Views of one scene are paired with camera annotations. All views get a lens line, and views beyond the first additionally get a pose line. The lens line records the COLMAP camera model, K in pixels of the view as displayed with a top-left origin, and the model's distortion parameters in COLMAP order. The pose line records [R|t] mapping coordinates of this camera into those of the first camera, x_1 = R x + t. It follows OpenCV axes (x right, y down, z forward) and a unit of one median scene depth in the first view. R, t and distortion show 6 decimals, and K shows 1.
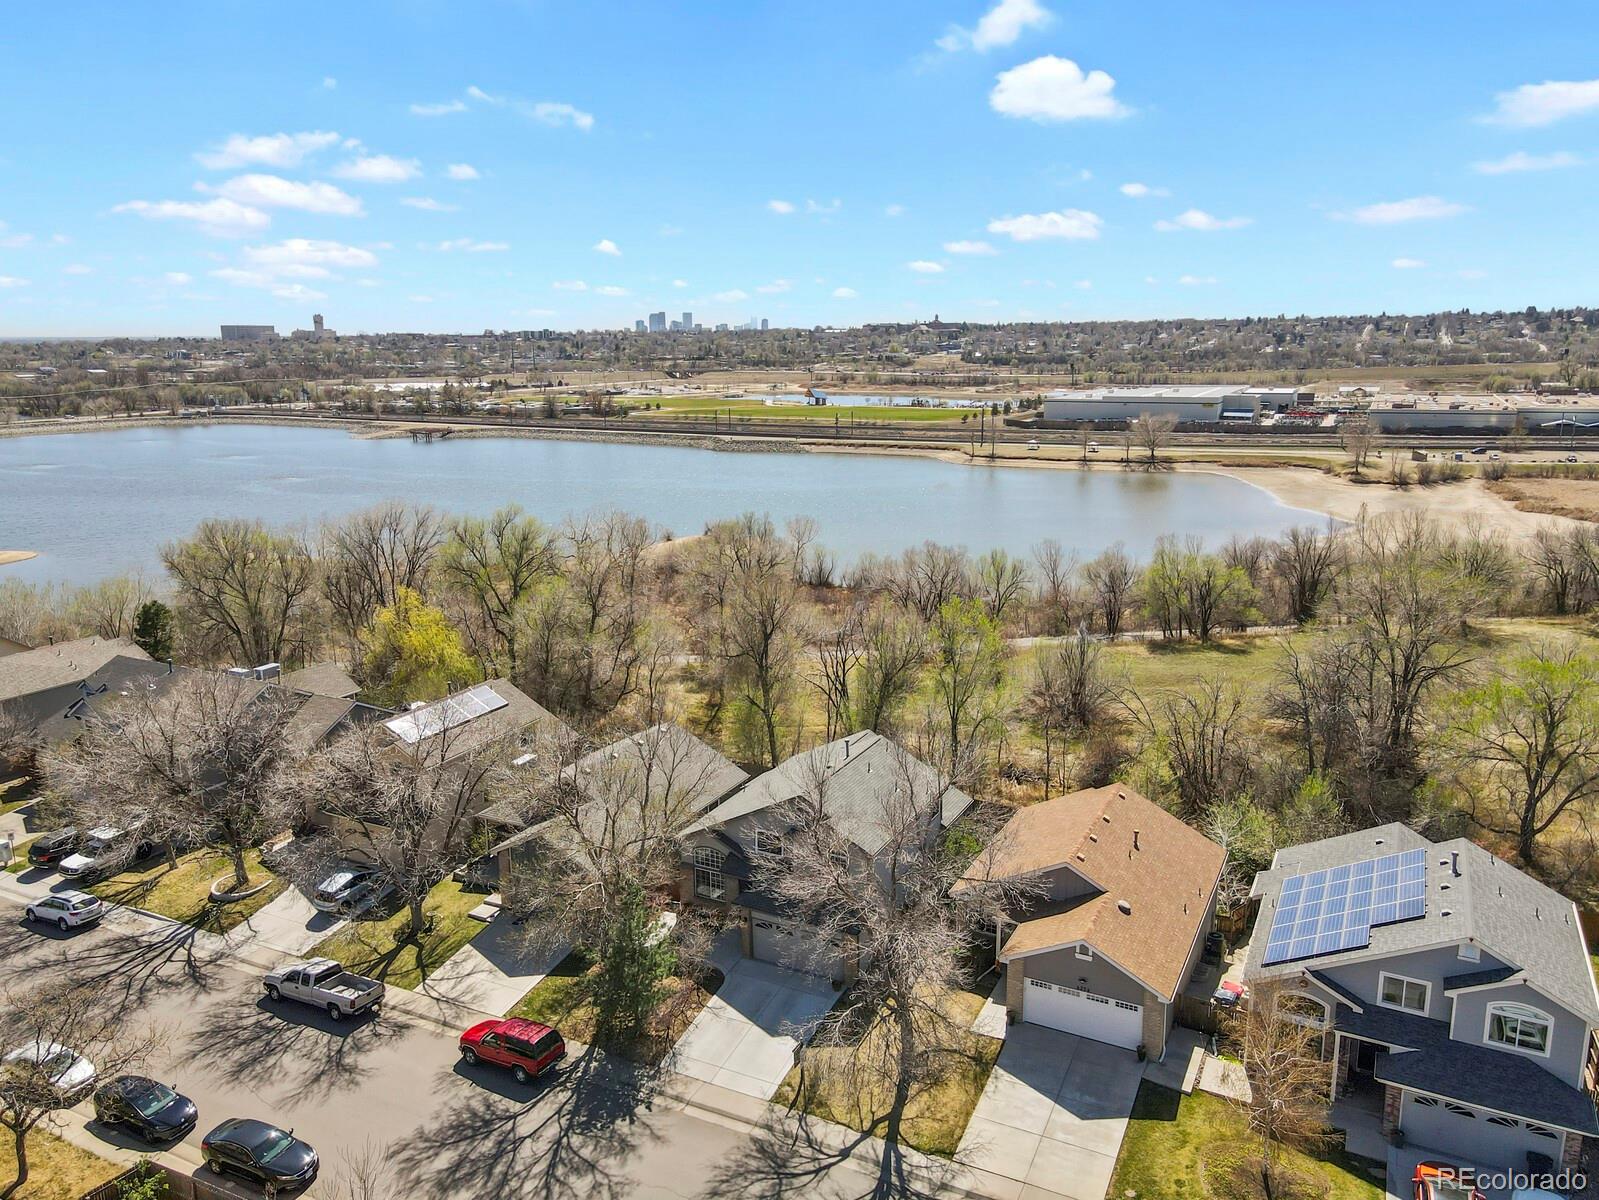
lens RADIAL K [[1165.3, 0, 793.5], [0, 1165.3, 595.3], [0, 0, 1]] dist [0.011965, 0.057543]
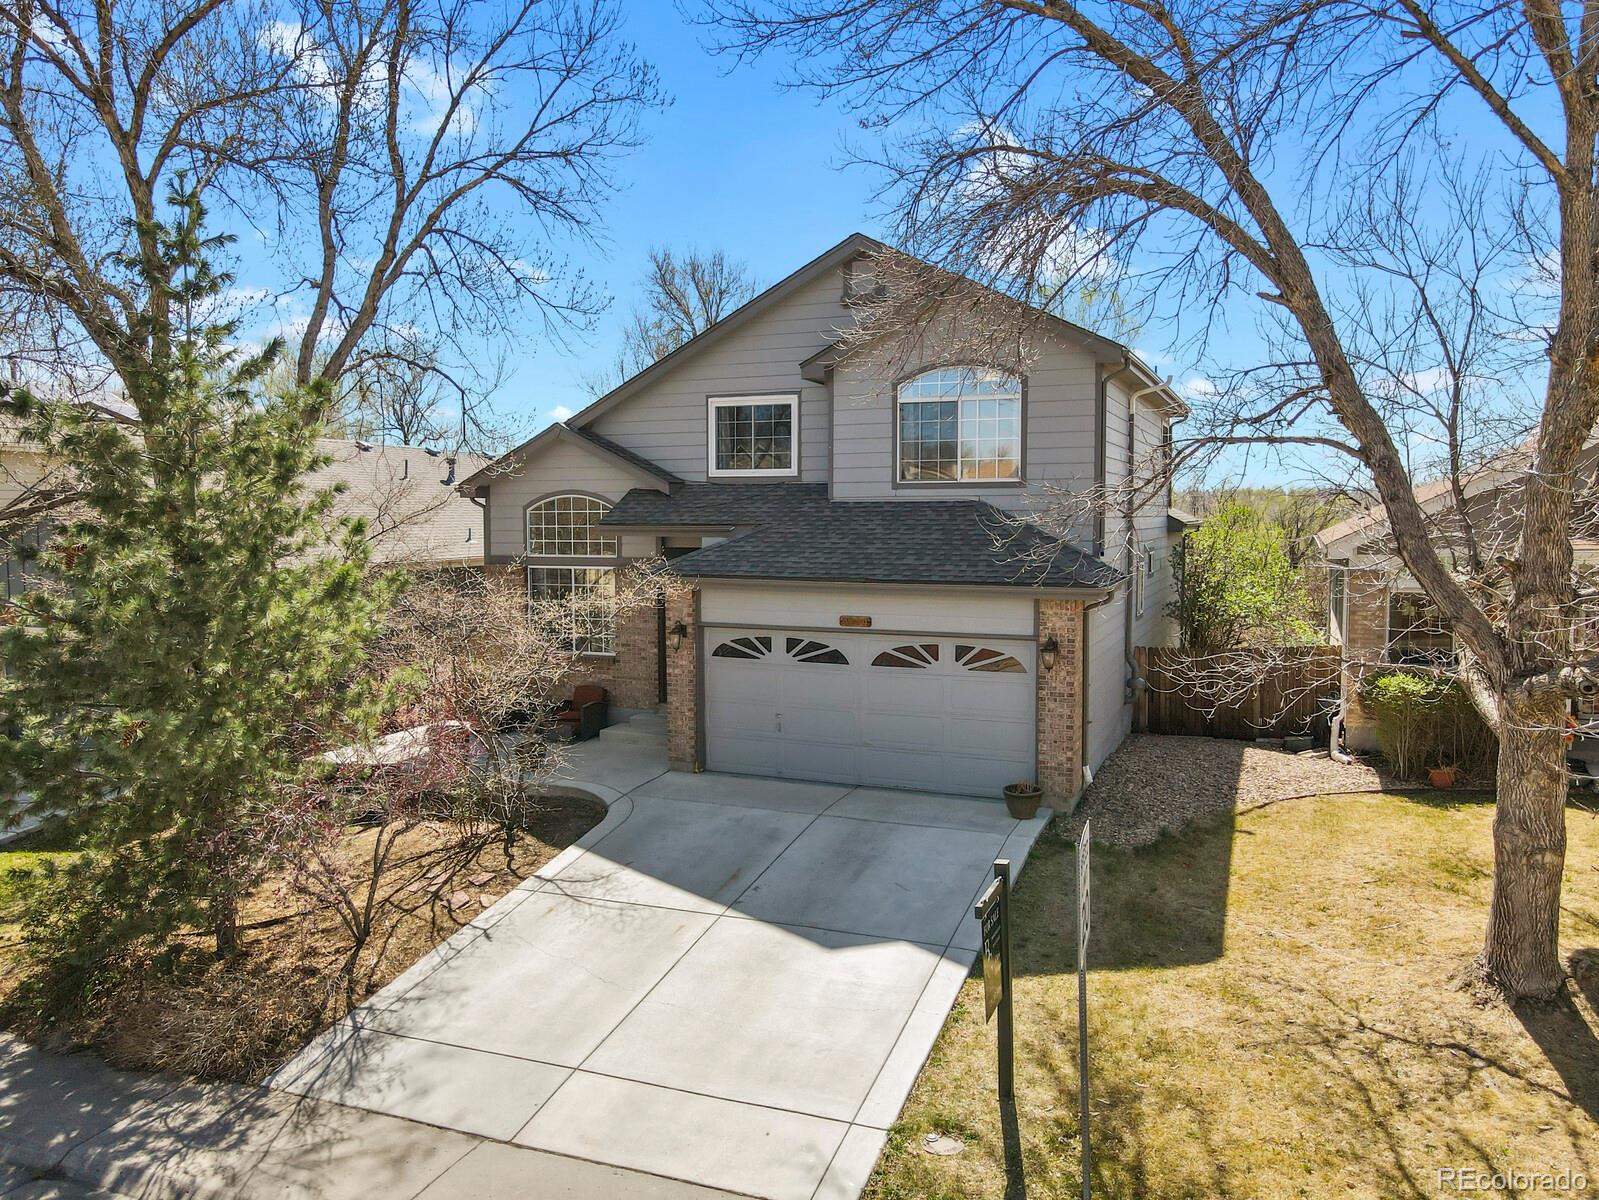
lens RADIAL K [[1165.3, 0, 793.5], [0, 1165.3, 595.3], [0, 0, 1]] dist [0.011965, 0.057543]
pose [[0.996728, 0.002225, 0.080795, -0.029664], [0.009840, 0.988845, -0.148625, 0.252366], [-0.080225, 0.148934, 0.985588, 0.561958]]
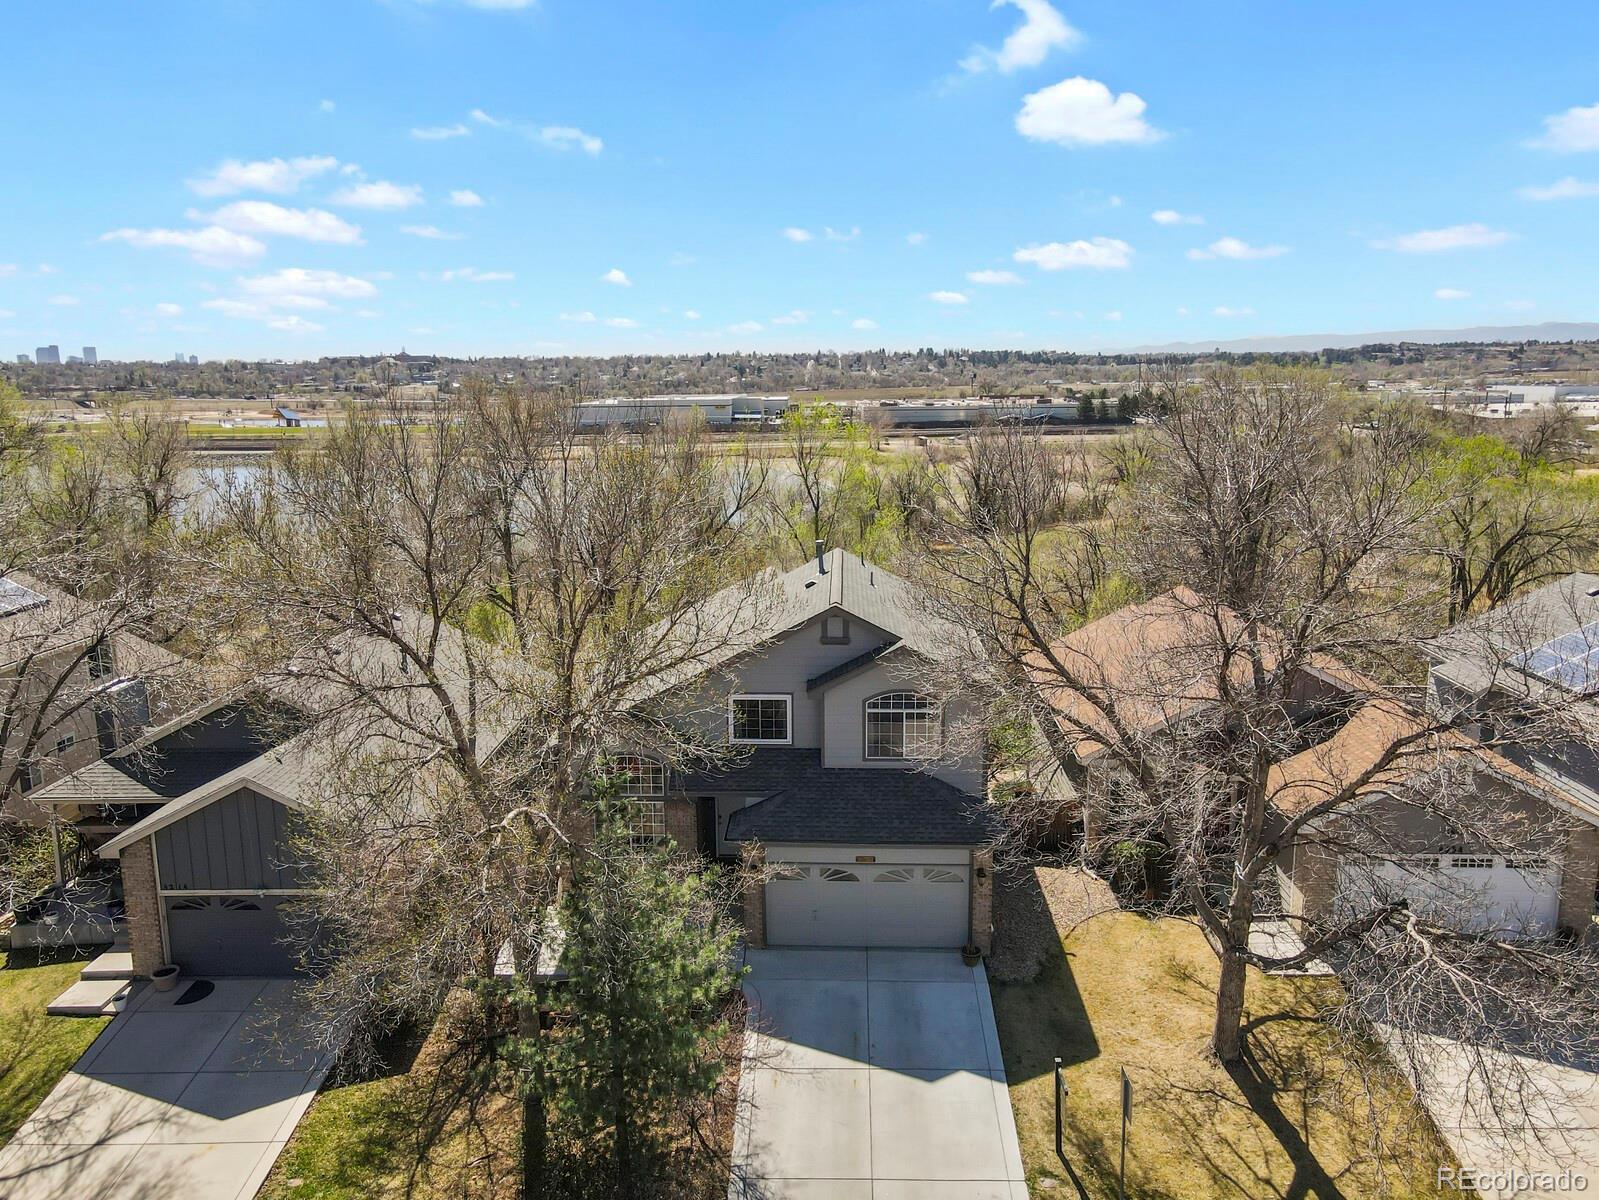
lens RADIAL K [[1165.3, 0, 793.5], [0, 1165.3, 595.3], [0, 0, 1]] dist [0.011965, 0.057543]
pose [[0.904950, -0.078861, 0.418147, -0.180235], [0.092680, 0.995614, -0.012807, 0.136679], [-0.415303, 0.050343, 0.908289, 0.432876]]
